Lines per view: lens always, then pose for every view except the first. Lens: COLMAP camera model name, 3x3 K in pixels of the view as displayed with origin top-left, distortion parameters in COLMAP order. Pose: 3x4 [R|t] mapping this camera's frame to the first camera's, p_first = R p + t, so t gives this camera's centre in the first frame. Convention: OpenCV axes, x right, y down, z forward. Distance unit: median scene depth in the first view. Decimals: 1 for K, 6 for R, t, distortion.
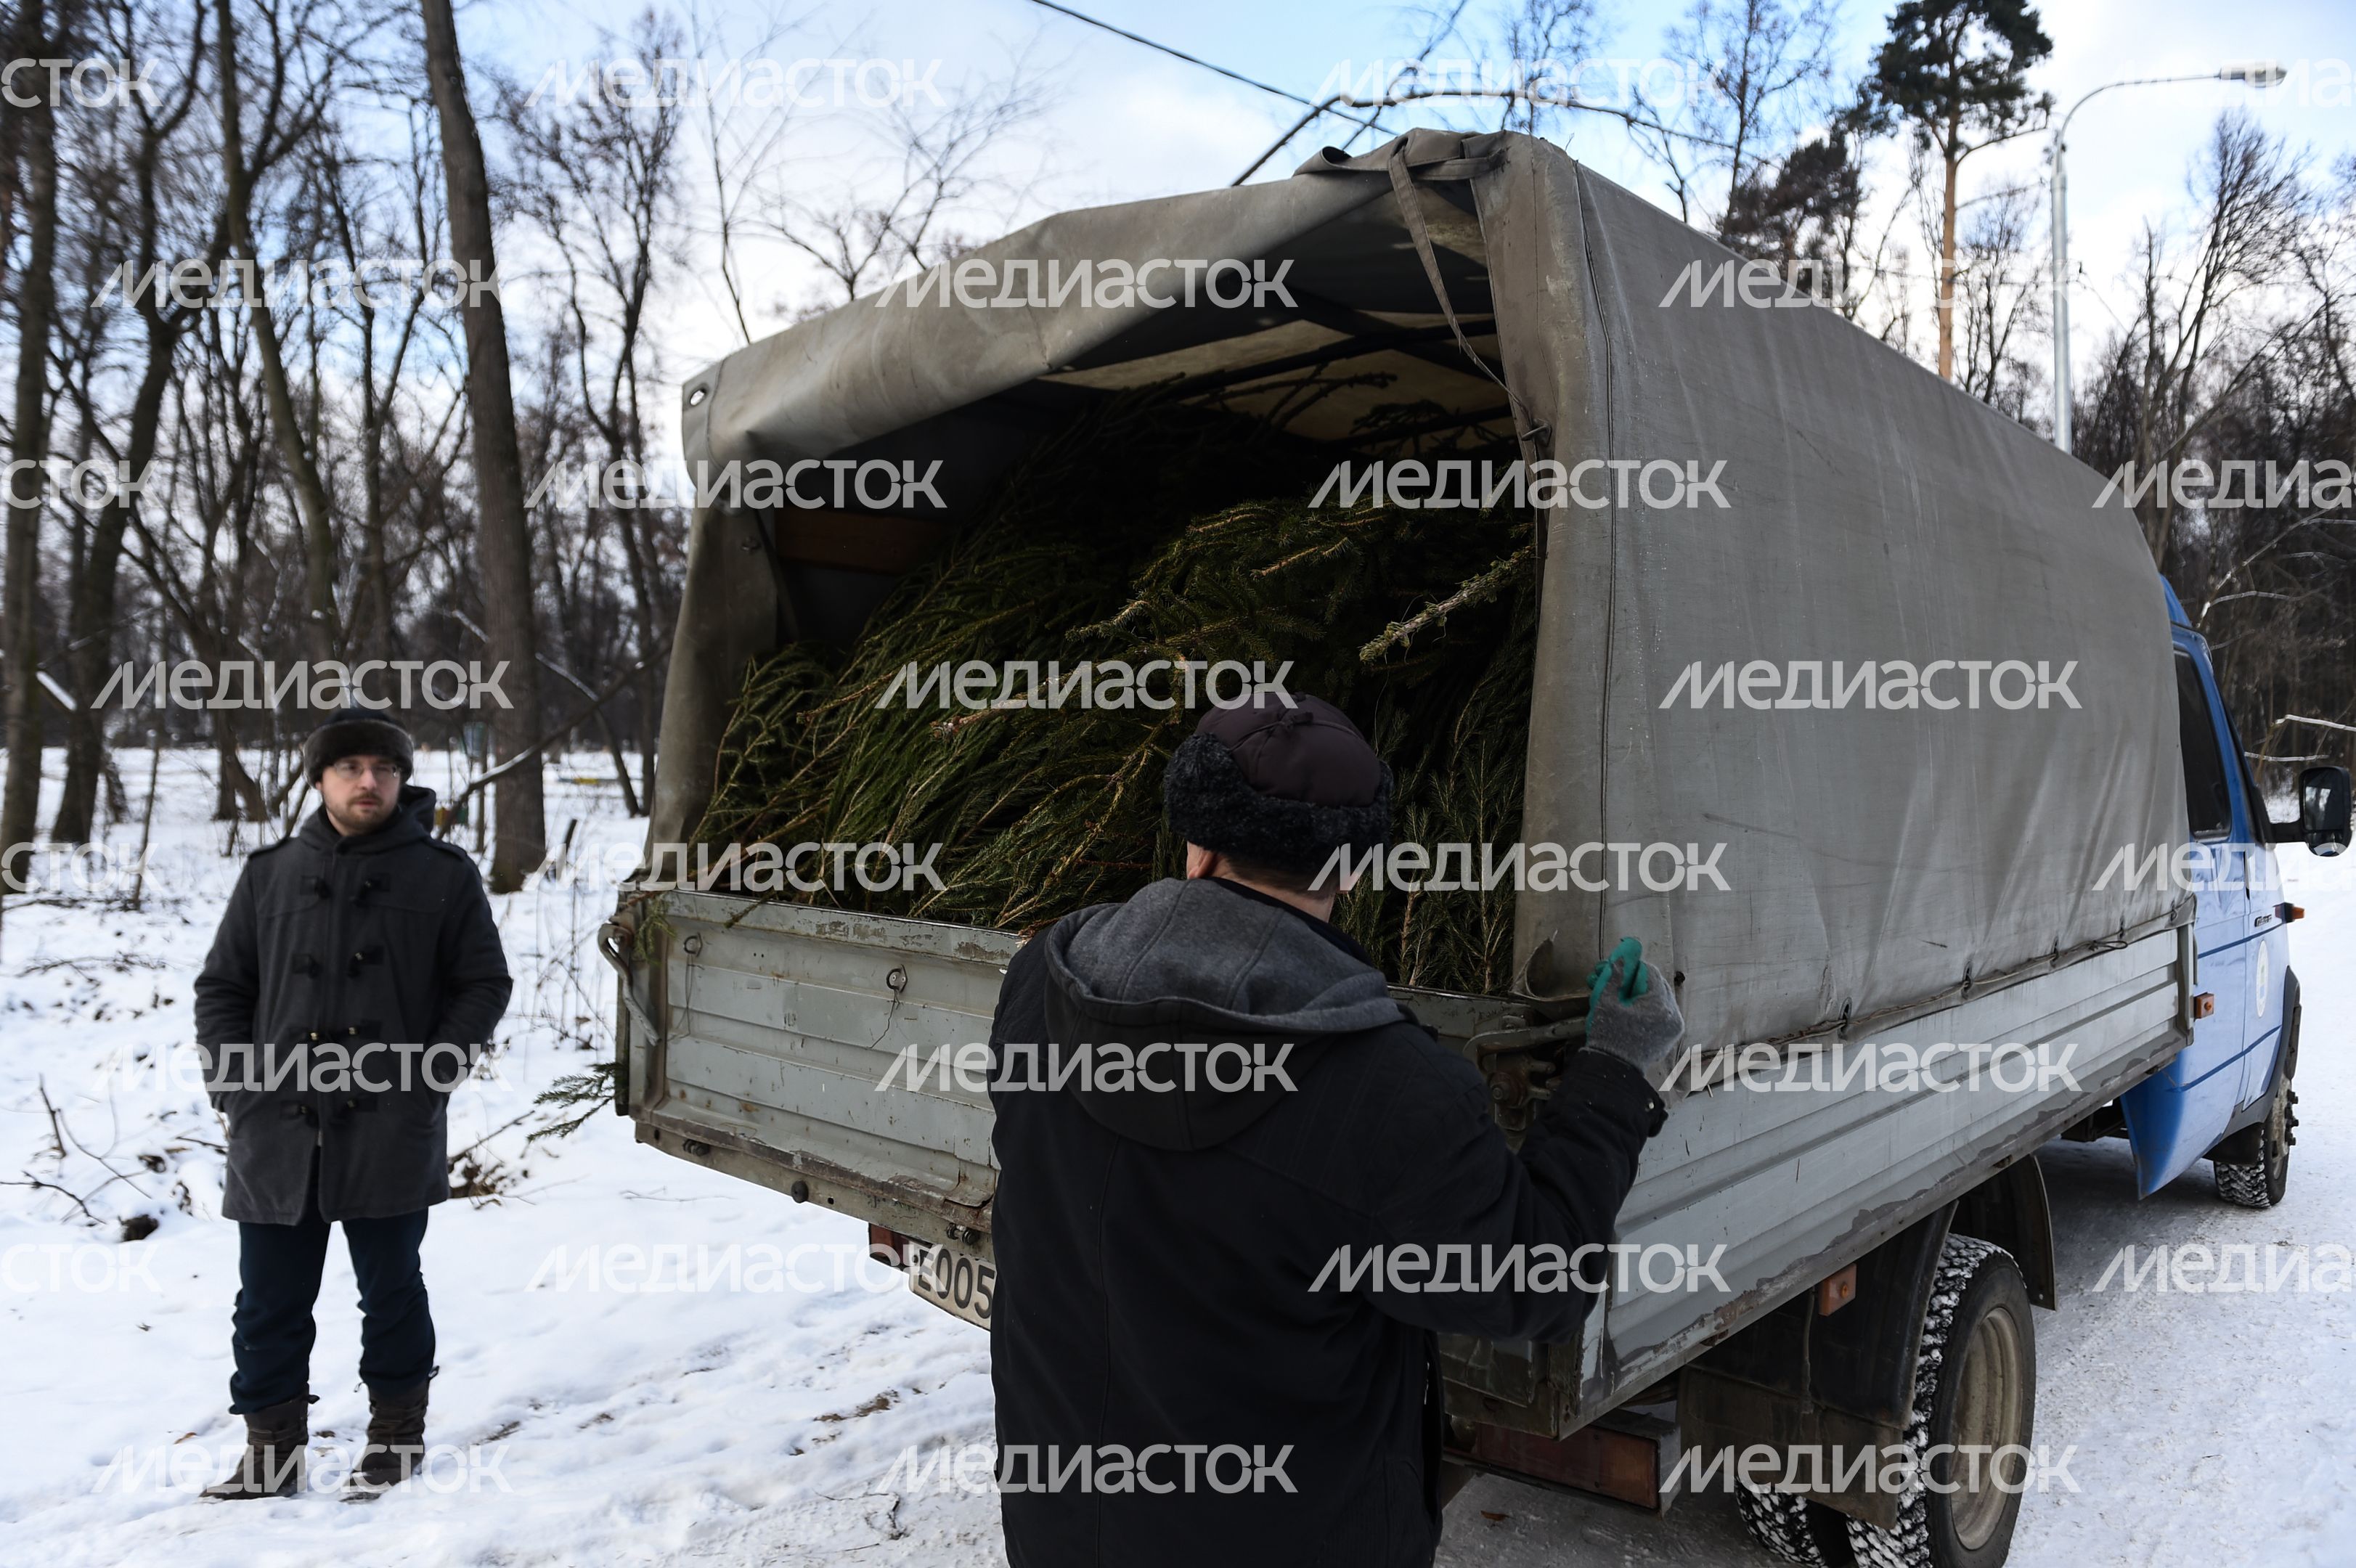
lens RADIAL K [[1750.9, 0, 1235.3], [0, 1750.9, 737.3], [0, 0, 1]] dist [-0.041169, 0.001364]
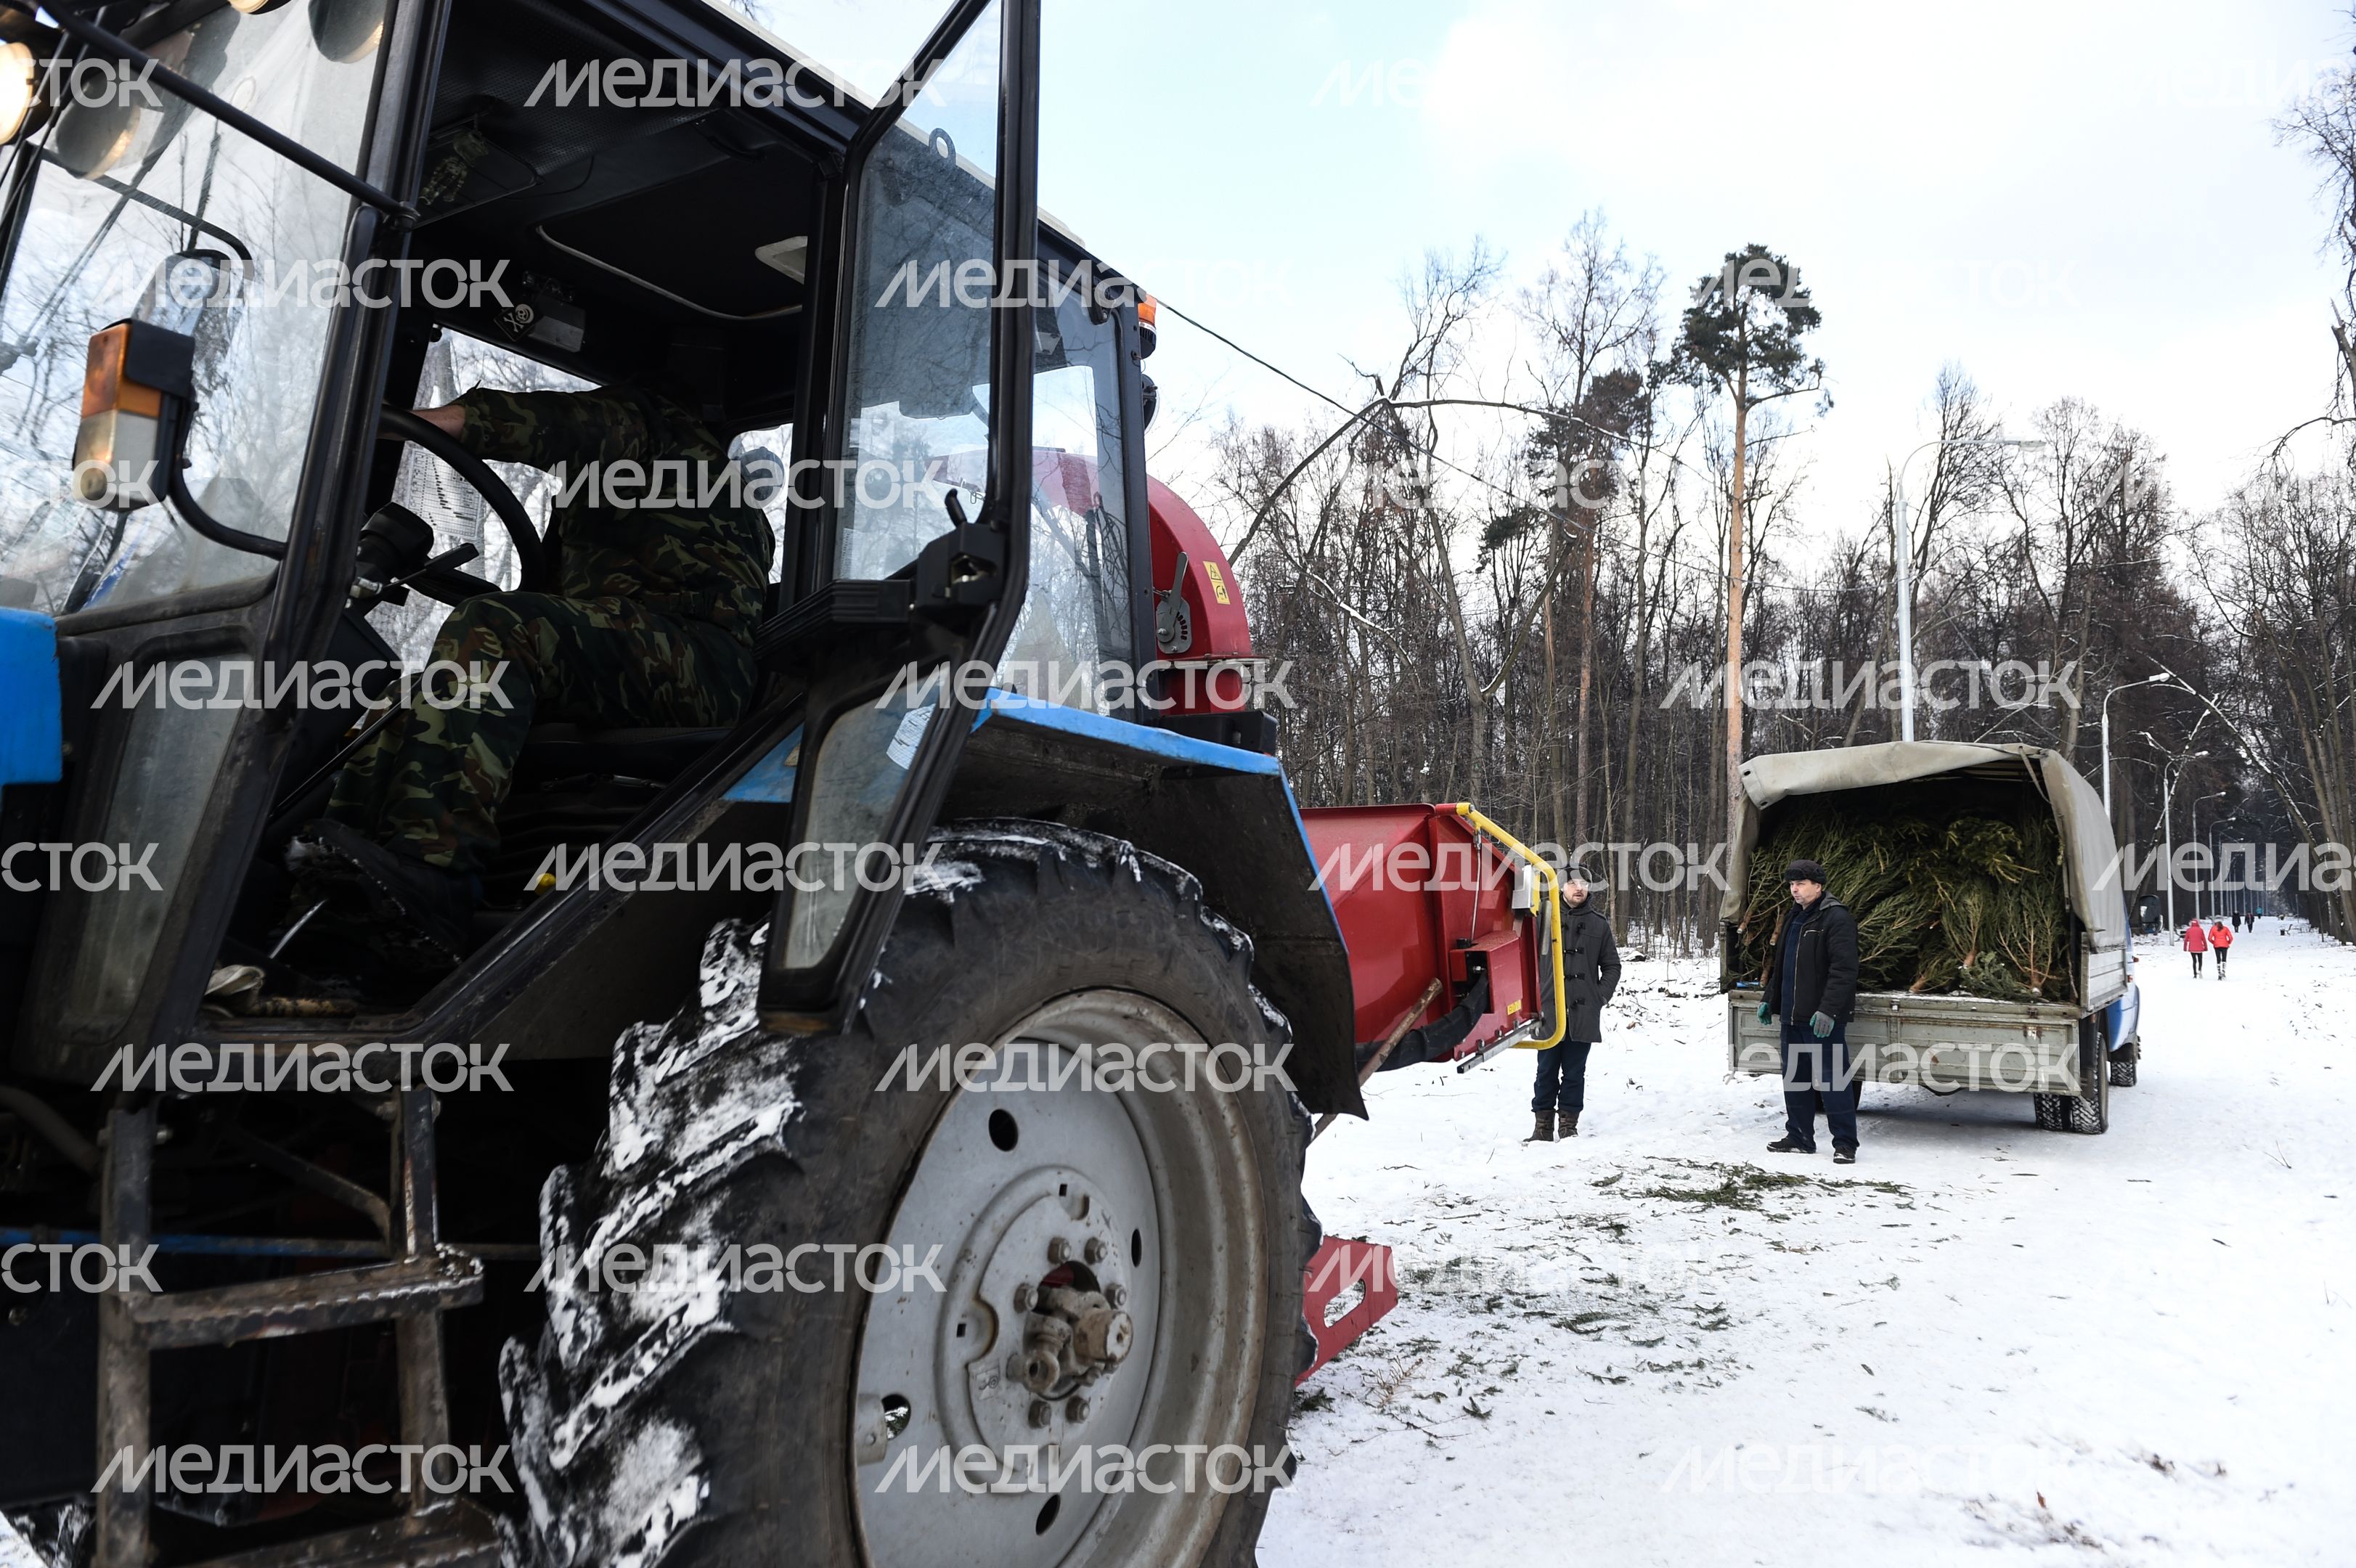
lens RADIAL K [[1750.9, 0, 1244.8], [0, 1750.9, 766.8], [0, 0, 1]] dist [-0.041169, 0.001364]
pose [[0.988034, 0.022070, 0.152651, -0.126301], [-0.012262, 0.997817, -0.064898, 0.001488], [-0.153750, 0.062249, 0.986147, -0.152626]]
